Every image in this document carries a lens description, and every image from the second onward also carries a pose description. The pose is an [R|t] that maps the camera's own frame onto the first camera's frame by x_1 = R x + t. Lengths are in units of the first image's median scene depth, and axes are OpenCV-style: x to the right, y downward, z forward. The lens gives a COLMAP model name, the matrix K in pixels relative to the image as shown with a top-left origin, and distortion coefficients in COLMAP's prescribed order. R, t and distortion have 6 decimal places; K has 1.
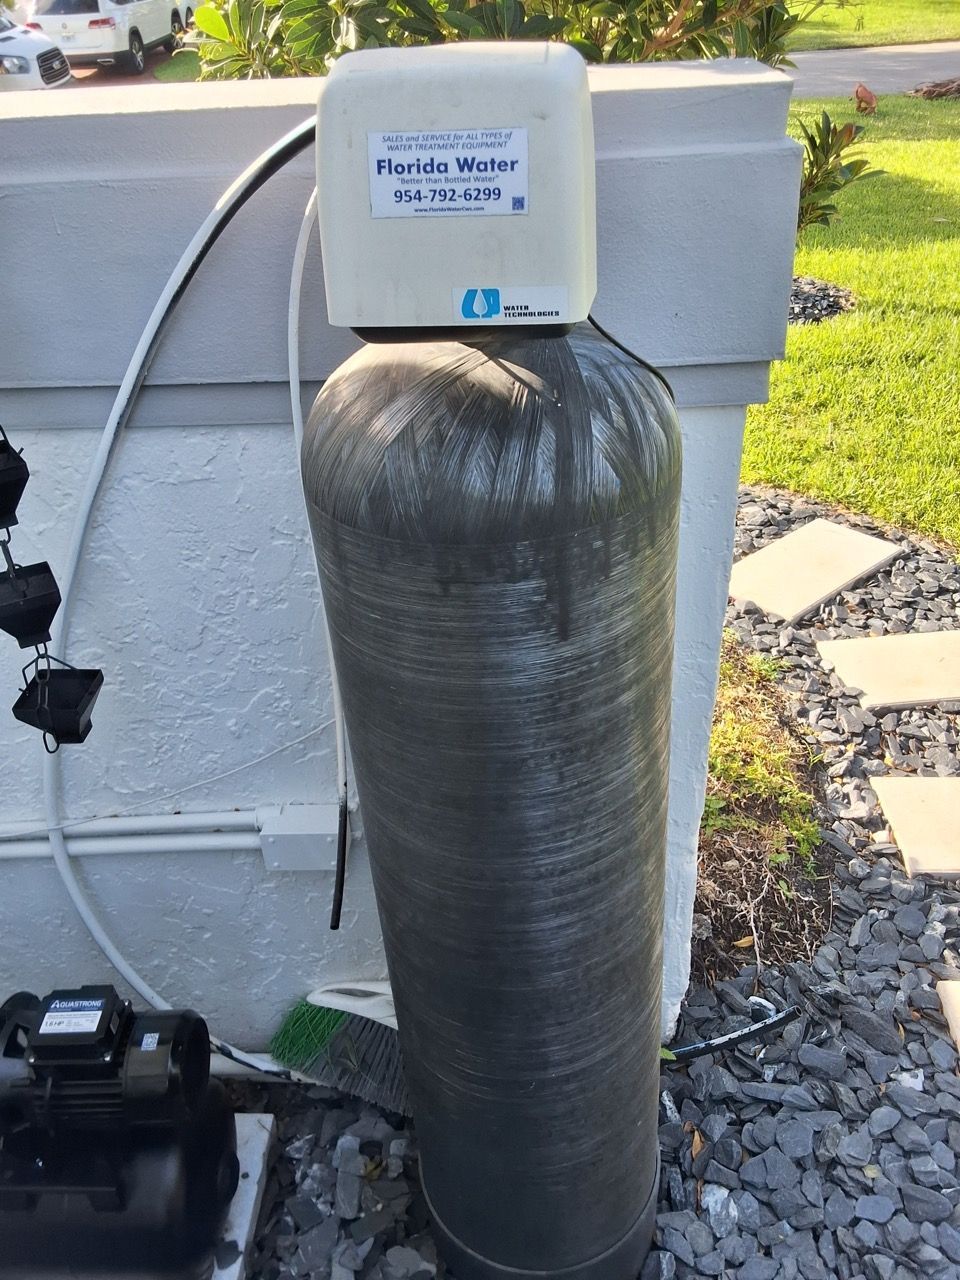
lens RADIAL K [[1047.2, 0, 497.4], [0, 1047.2, 640.7], [0, 0, 1]] dist [0.125741, -0.180388]
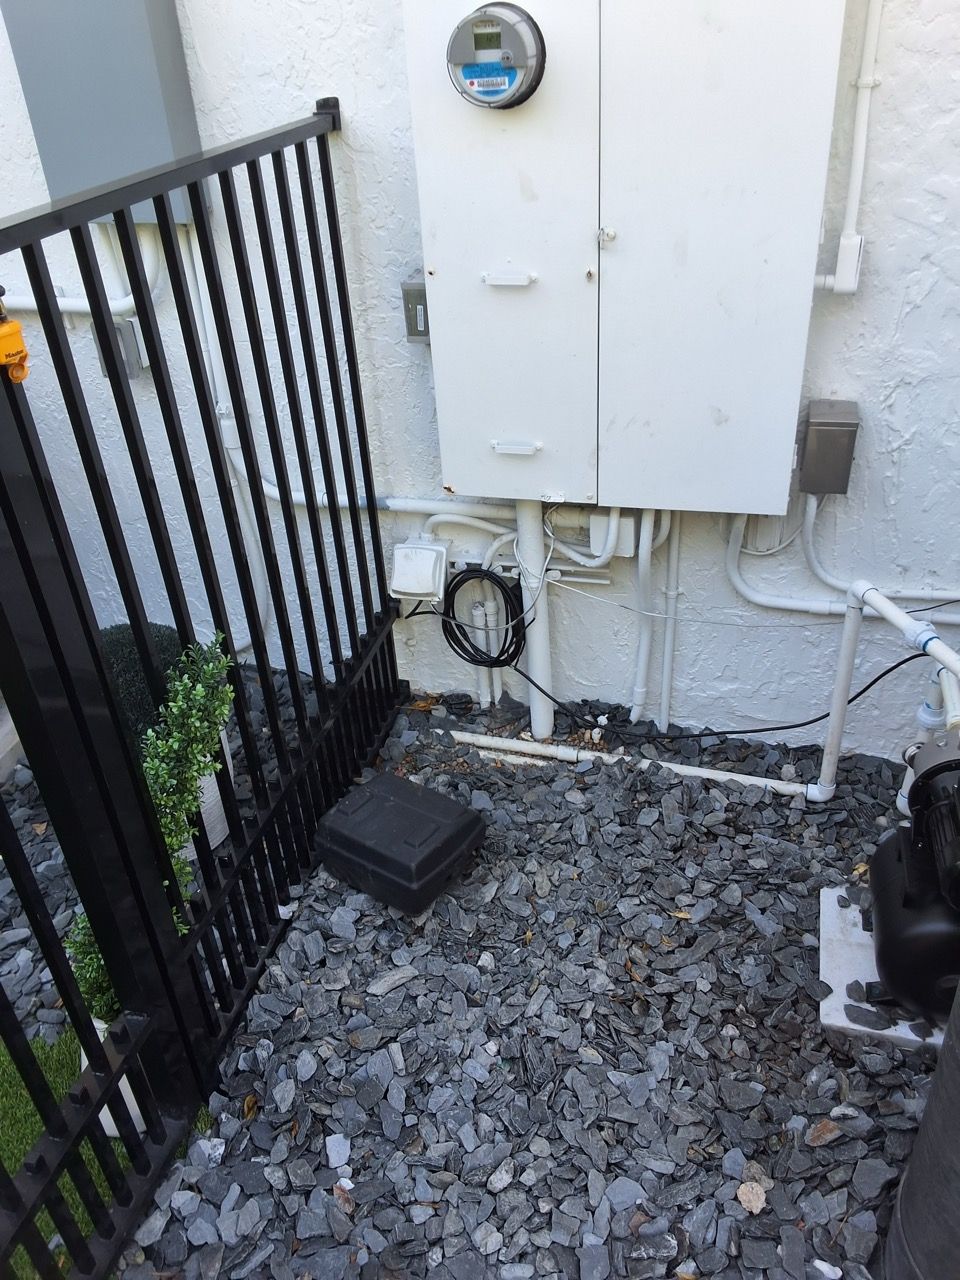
lens RADIAL K [[1022.5, 0, 477.2], [0, 1022.5, 633.9], [0, 0, 1]] dist [0.117639, -0.181001]
pose [[-0.224551, 0.561653, -0.796318, 0.592995], [-0.491418, 0.640398, 0.590253, -0.207971], [0.841478, 0.523867, 0.132205, 0.131983]]
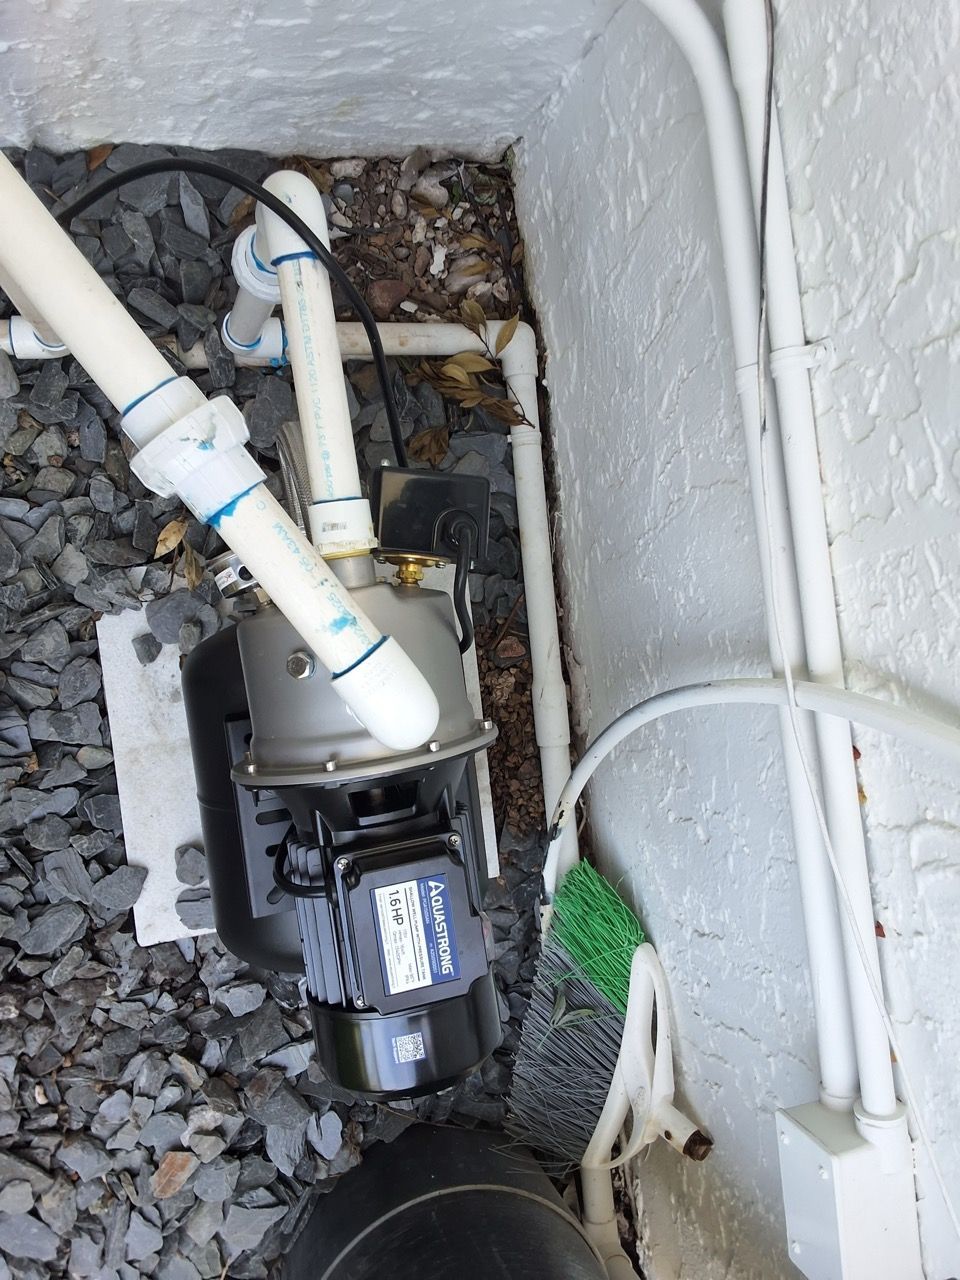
lens RADIAL K [[1037.2, 0, 491.0], [0, 1037.2, 641.8], [0, 0, 1]] dist [0.150425, -0.224672]
pose [[0.142048, 0.981933, 0.125016, -0.496853], [-0.756700, 0.026298, 0.653233, -0.014198], [0.638144, -0.187390, 0.746764, 0.554422]]
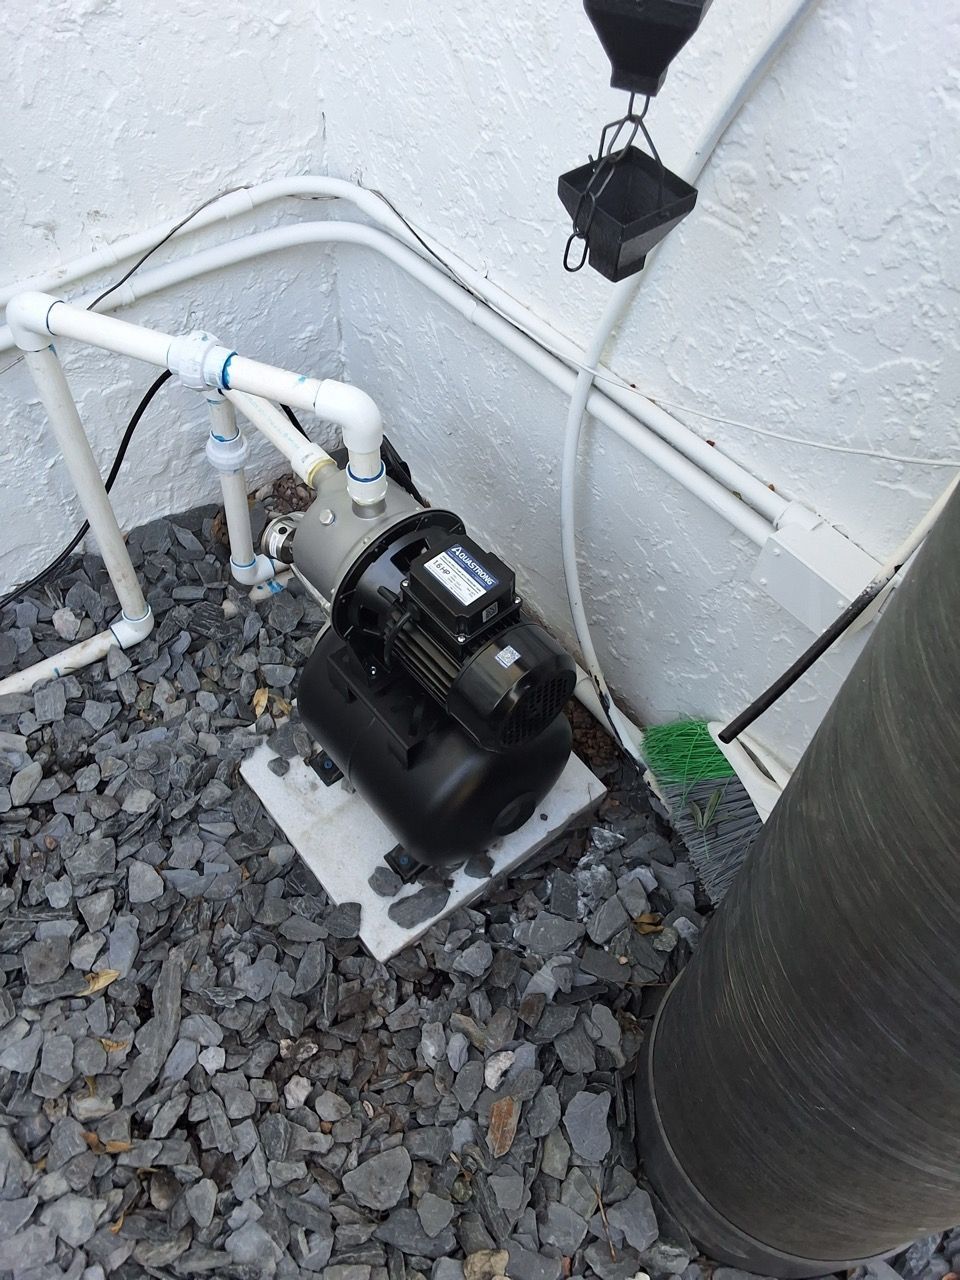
lens RADIAL K [[1037.2, 0, 491.0], [0, 1037.2, 641.8], [0, 0, 1]] dist [0.150425, -0.224672]
pose [[0.657376, 0.656415, -0.370103, -0.035819], [-0.486178, 0.744692, 0.457236, 0.003649], [0.575749, -0.120640, 0.808677, 0.286918]]
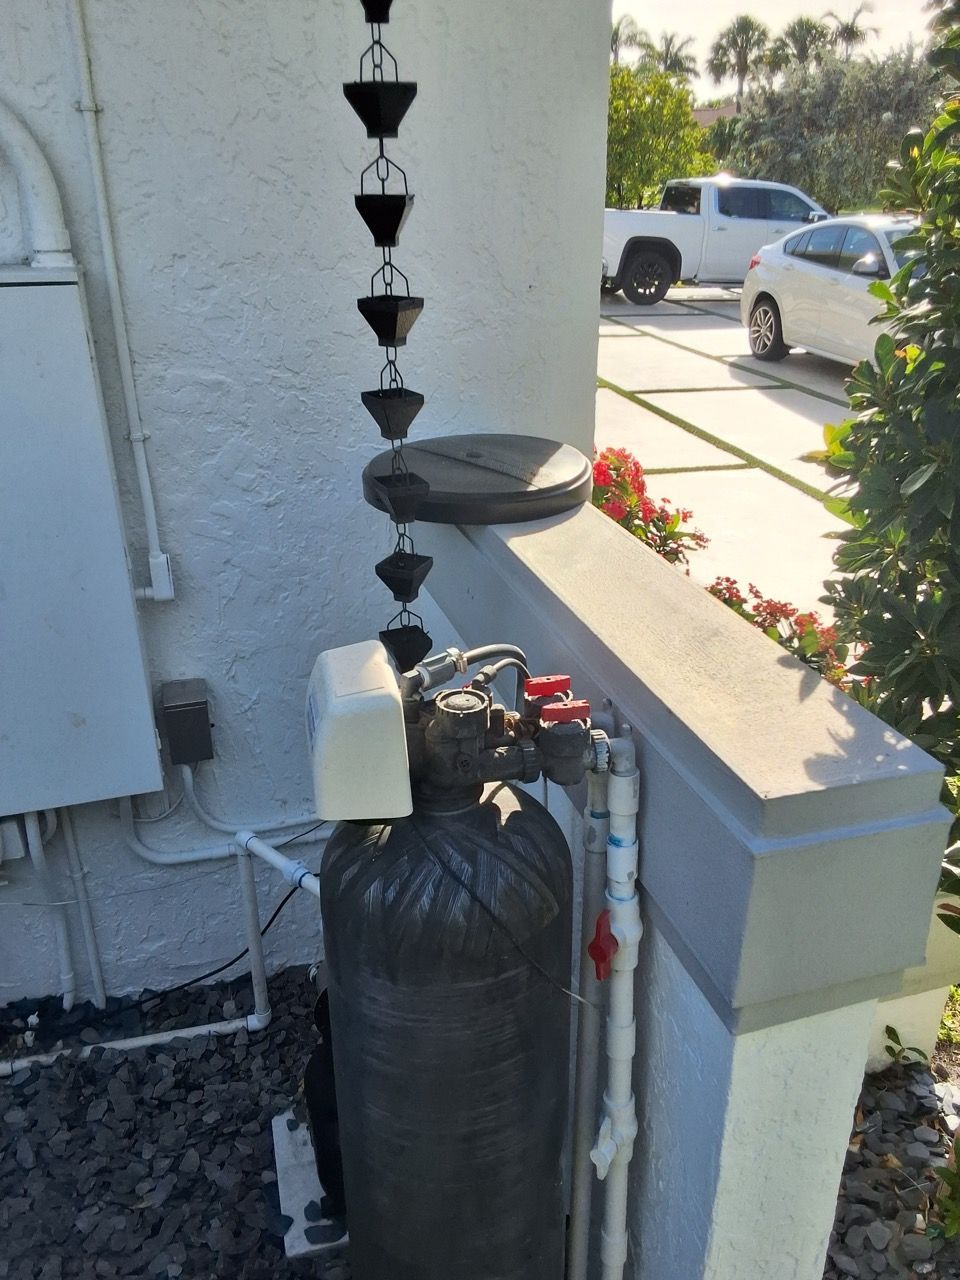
lens RADIAL K [[1049.9, 0, 480.0], [0, 1049.9, 640.0], [0, 0, 1]] dist [0.152354, -0.218933]
pose [[0.304585, 0.441474, -0.843996, 0.666854], [-0.536997, 0.811440, 0.230650, -0.479285], [0.786678, 0.382971, 0.484223, 0.105561]]
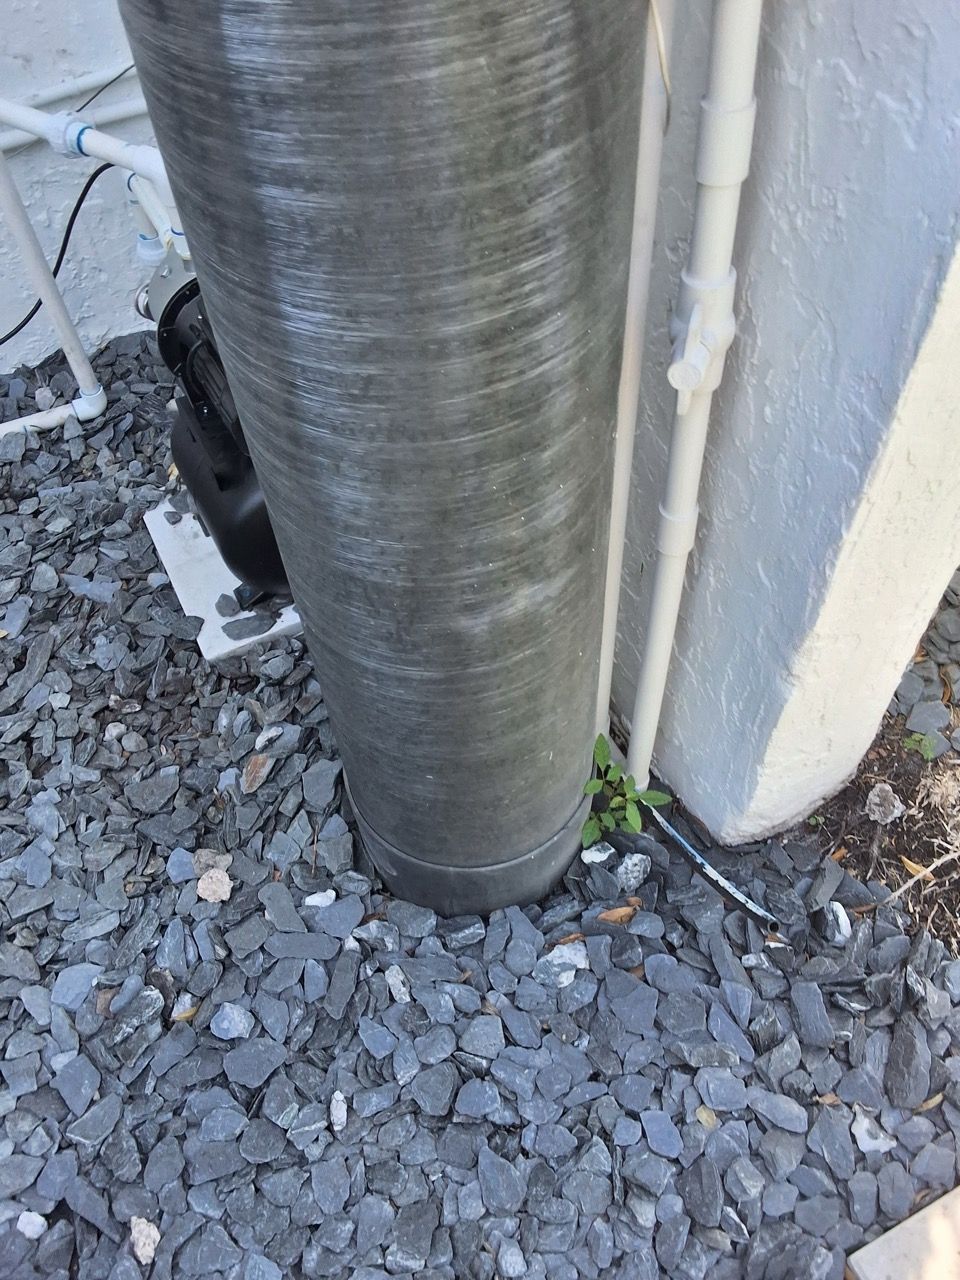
lens RADIAL K [[1068.1, 0, 487.6], [0, 1068.1, 647.2], [0, 0, 1]] dist [0.118981, -0.176188]
pose [[0.493026, 0.719796, -0.488691, 0.421850], [-0.474989, 0.693299, 0.541962, -0.100025], [0.728911, -0.035078, 0.683709, 0.359568]]
